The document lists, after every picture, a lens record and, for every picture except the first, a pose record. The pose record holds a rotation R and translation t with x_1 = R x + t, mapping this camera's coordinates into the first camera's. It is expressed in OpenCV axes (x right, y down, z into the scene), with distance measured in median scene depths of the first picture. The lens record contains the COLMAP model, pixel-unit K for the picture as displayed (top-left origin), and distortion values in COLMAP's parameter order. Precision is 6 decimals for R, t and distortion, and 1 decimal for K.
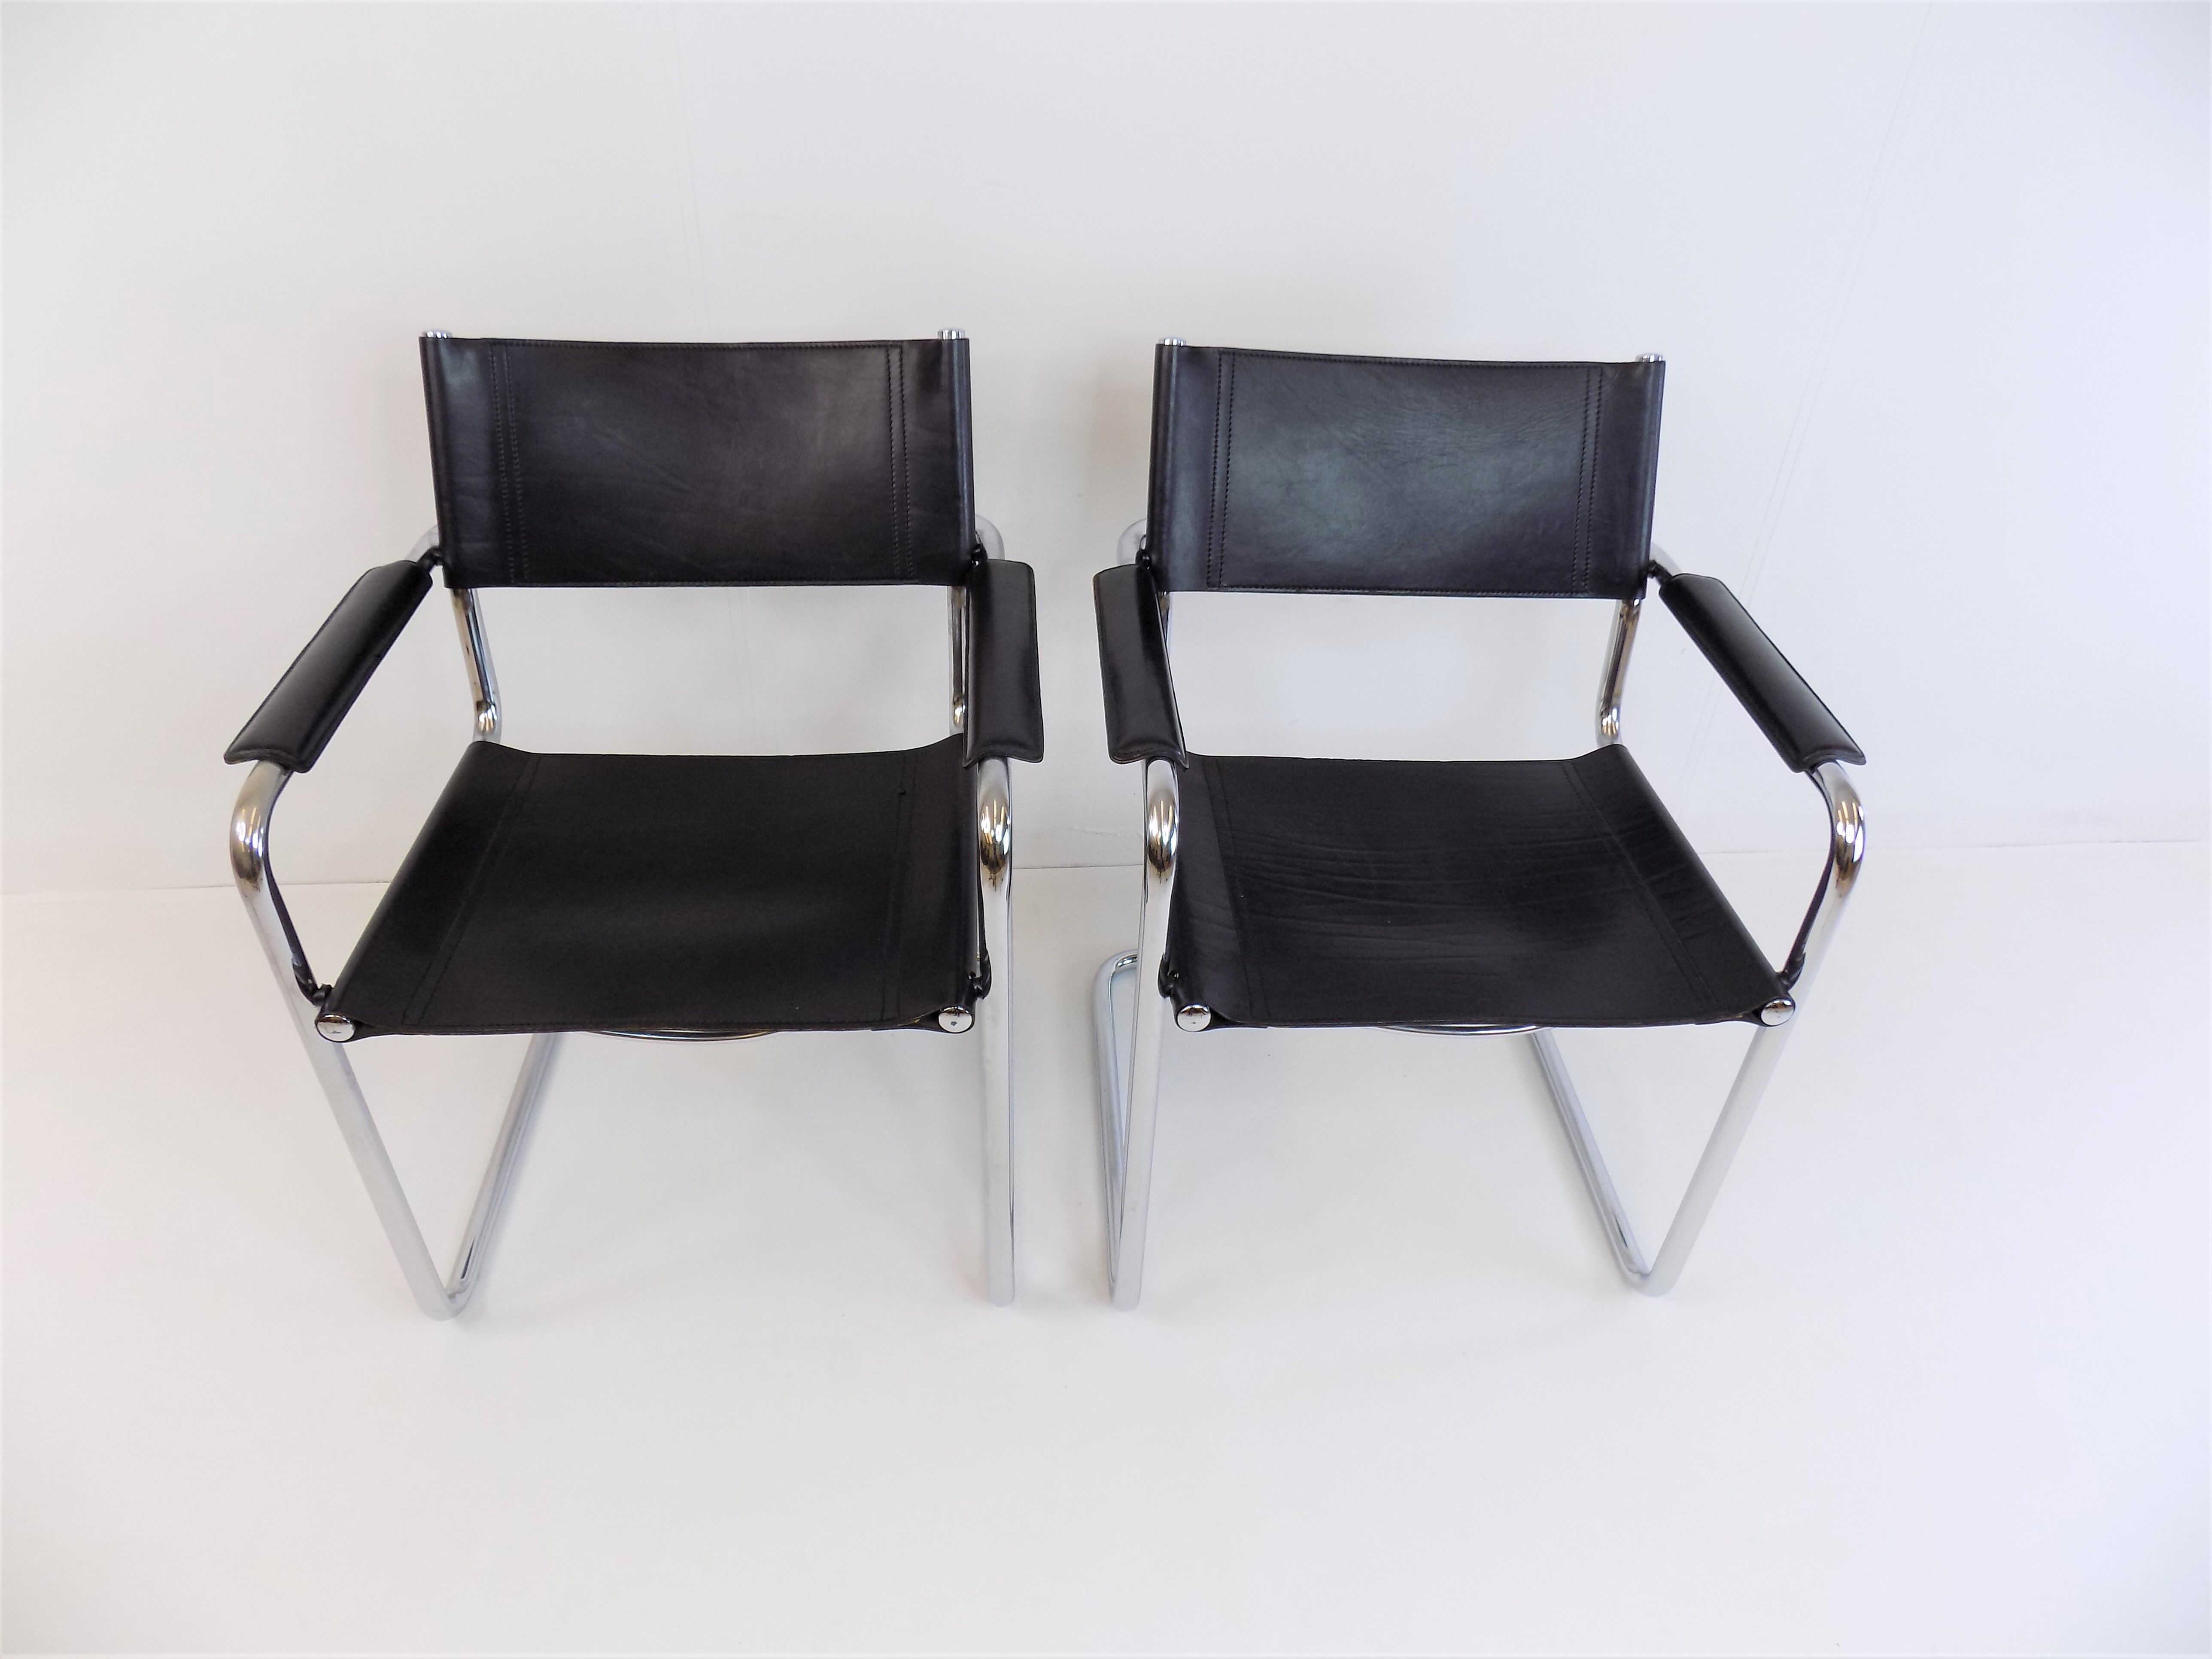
lens RADIAL K [[1540.1, 0, 1111.0], [0, 1540.1, 838.5], [0, 0, 1]] dist [-0.032620, 0.007444]
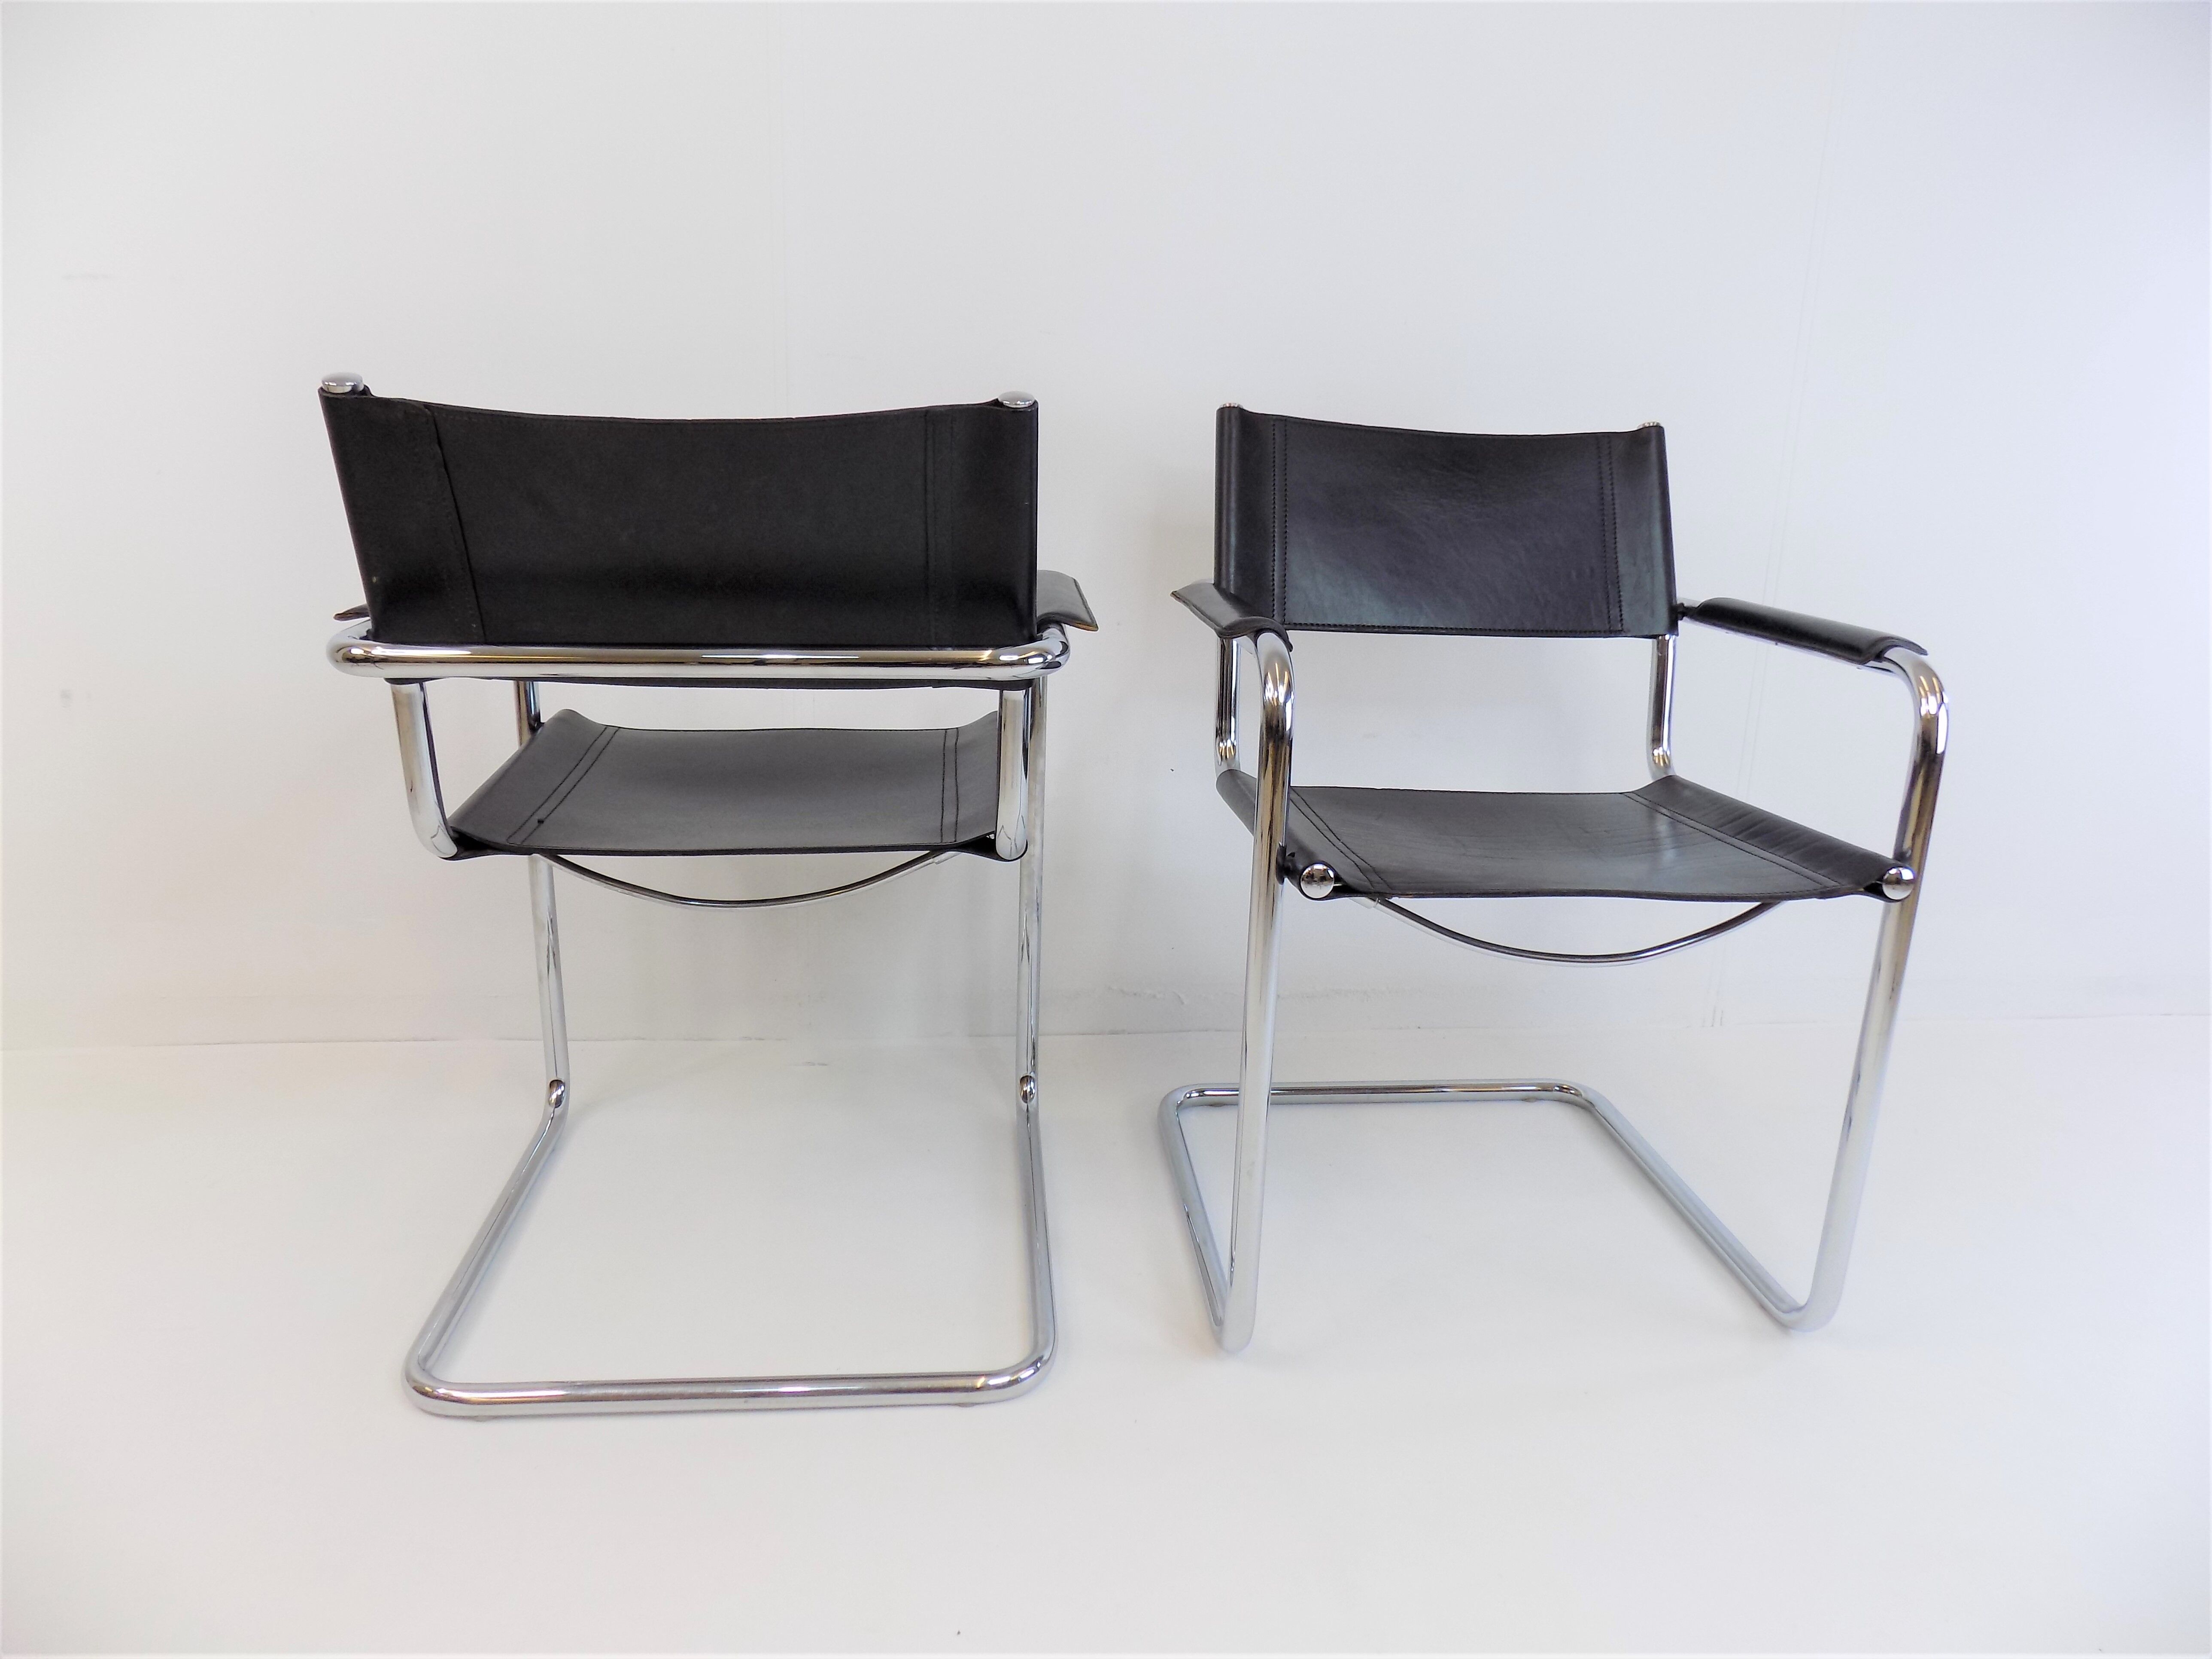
lens RADIAL K [[1540.1, 0, 1105.5], [0, 1540.1, 825.5], [0, 0, 1]] dist [-0.032620, 0.007444]
pose [[0.999157, -0.021559, 0.034945, -0.095276], [0.032665, 0.933024, -0.358328, 0.350913], [-0.024879, 0.359167, 0.932941, 0.061129]]
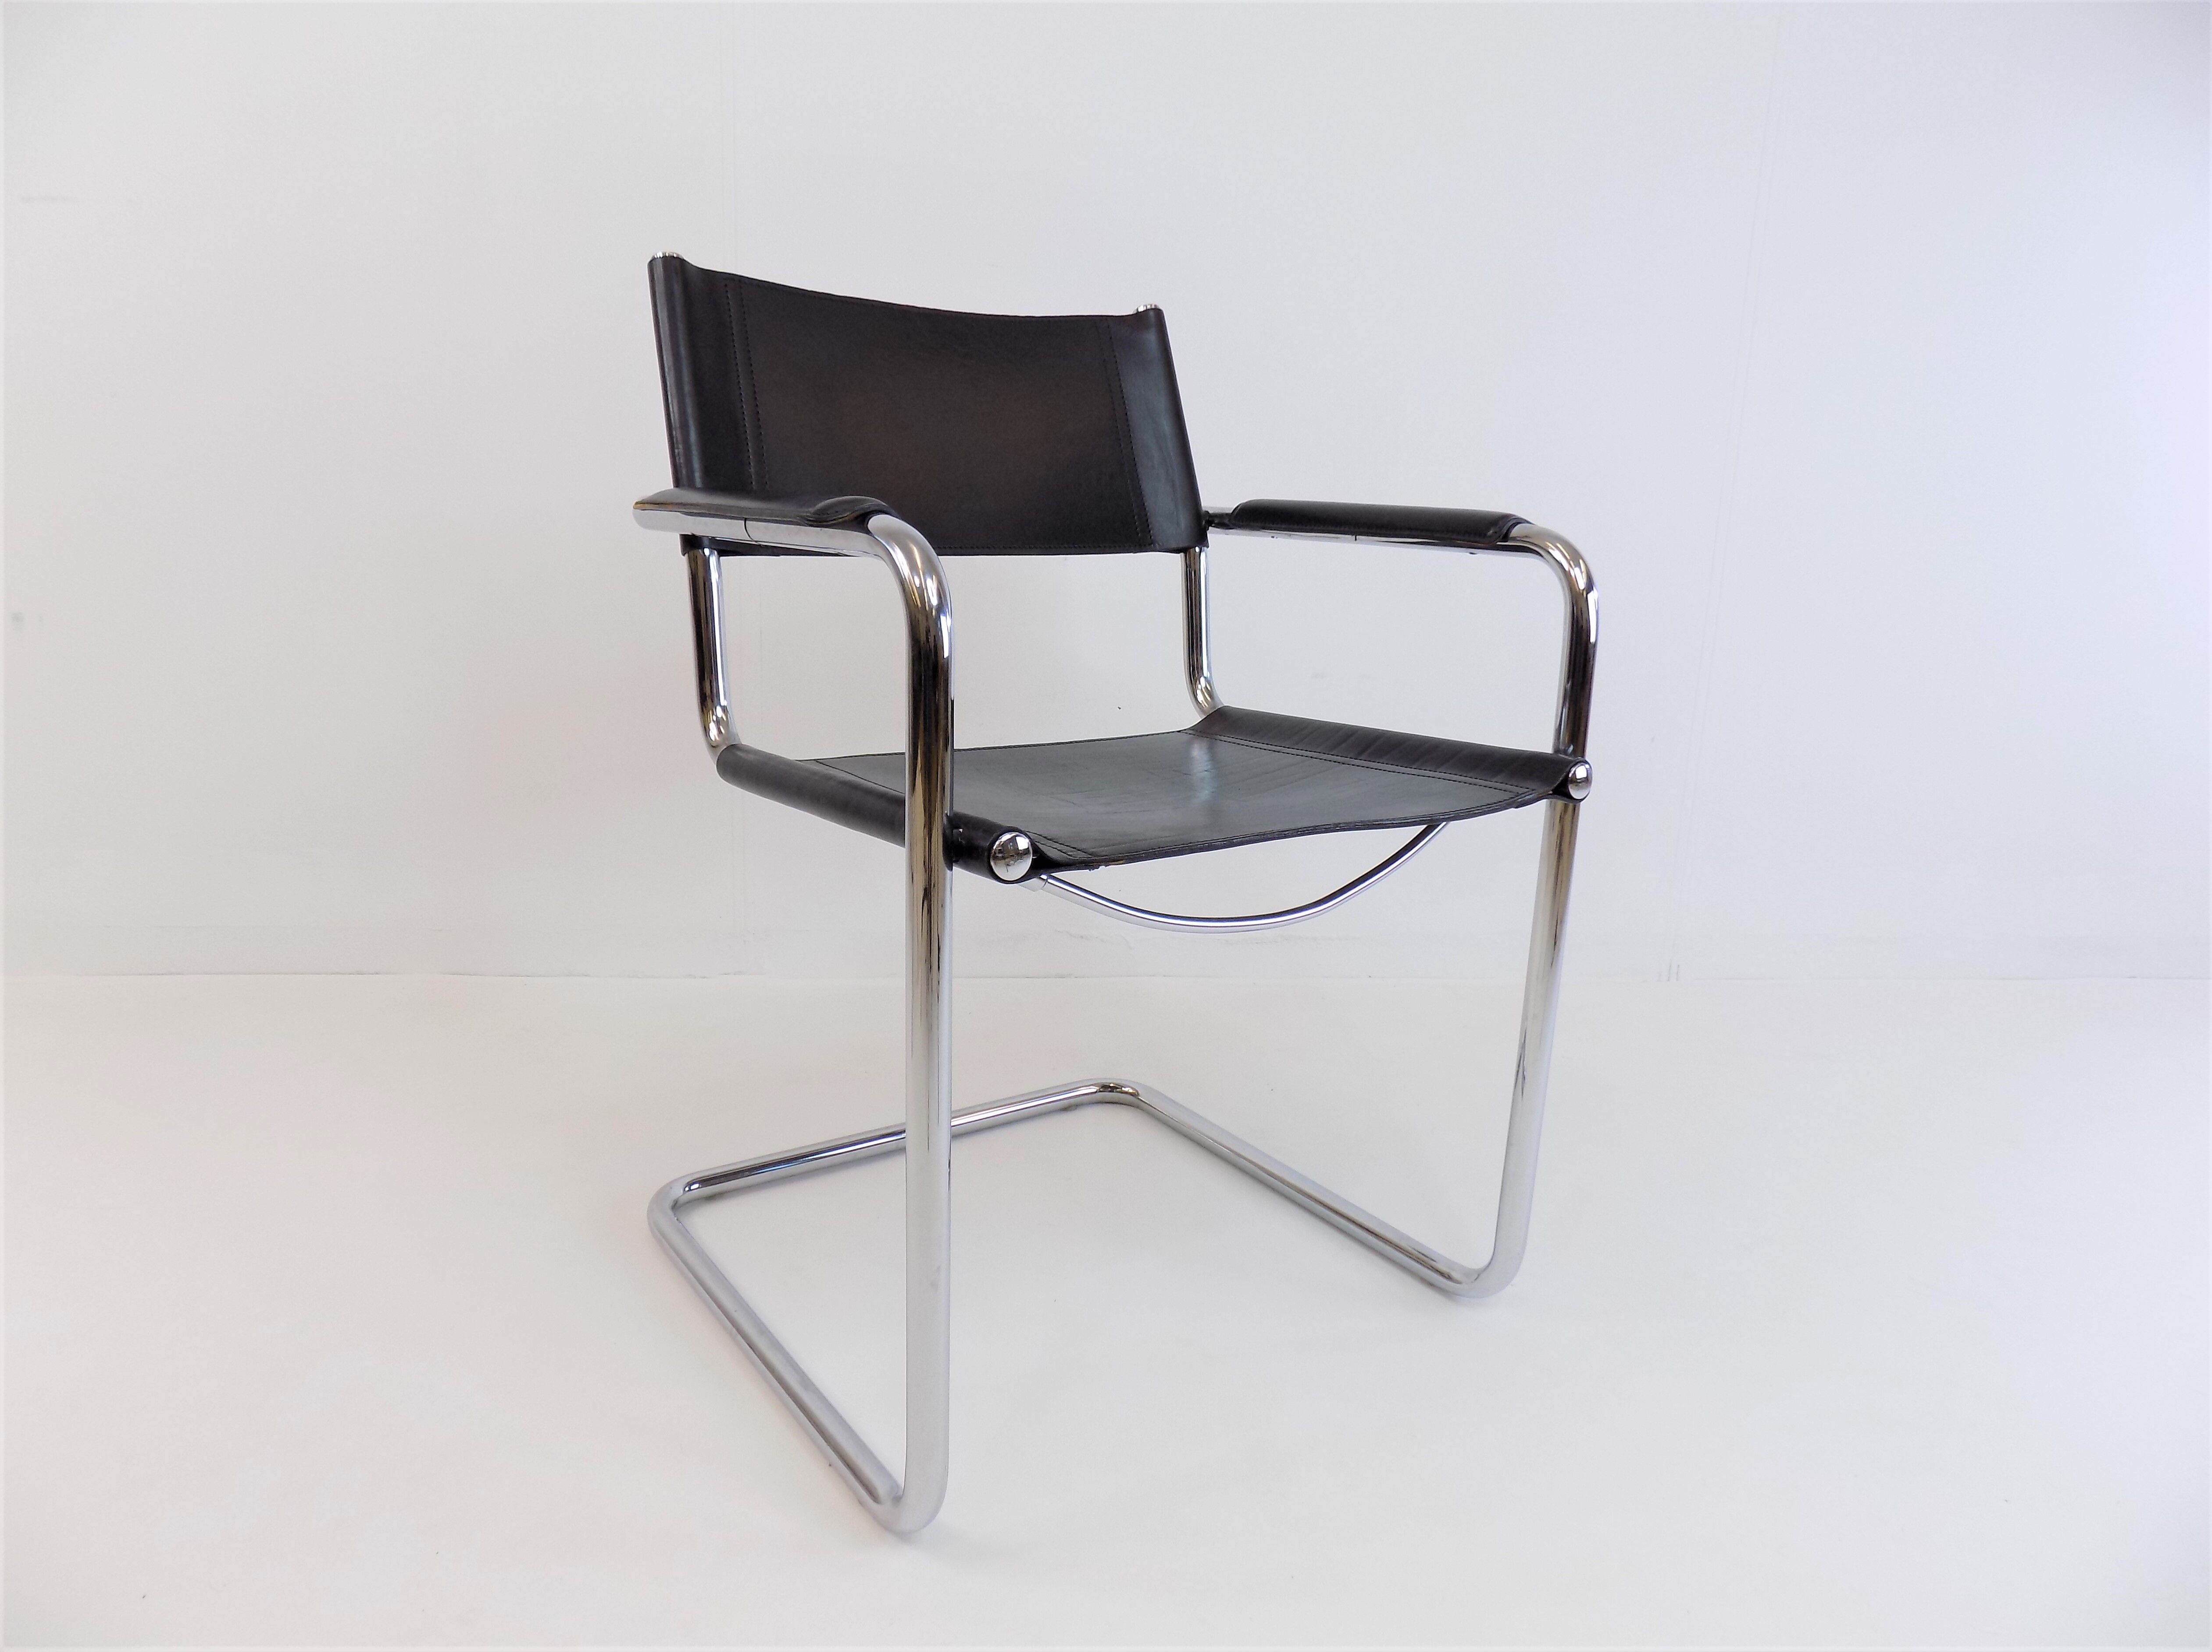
lens RADIAL K [[1540.1, 0, 1101.4], [0, 1540.1, 838.8], [0, 0, 1]] dist [-0.032620, 0.007444]
pose [[0.856354, -0.137901, 0.497635, -0.208010], [0.306250, 0.911543, -0.274410, 0.254108], [-0.415774, 0.387393, 0.822836, 0.332941]]
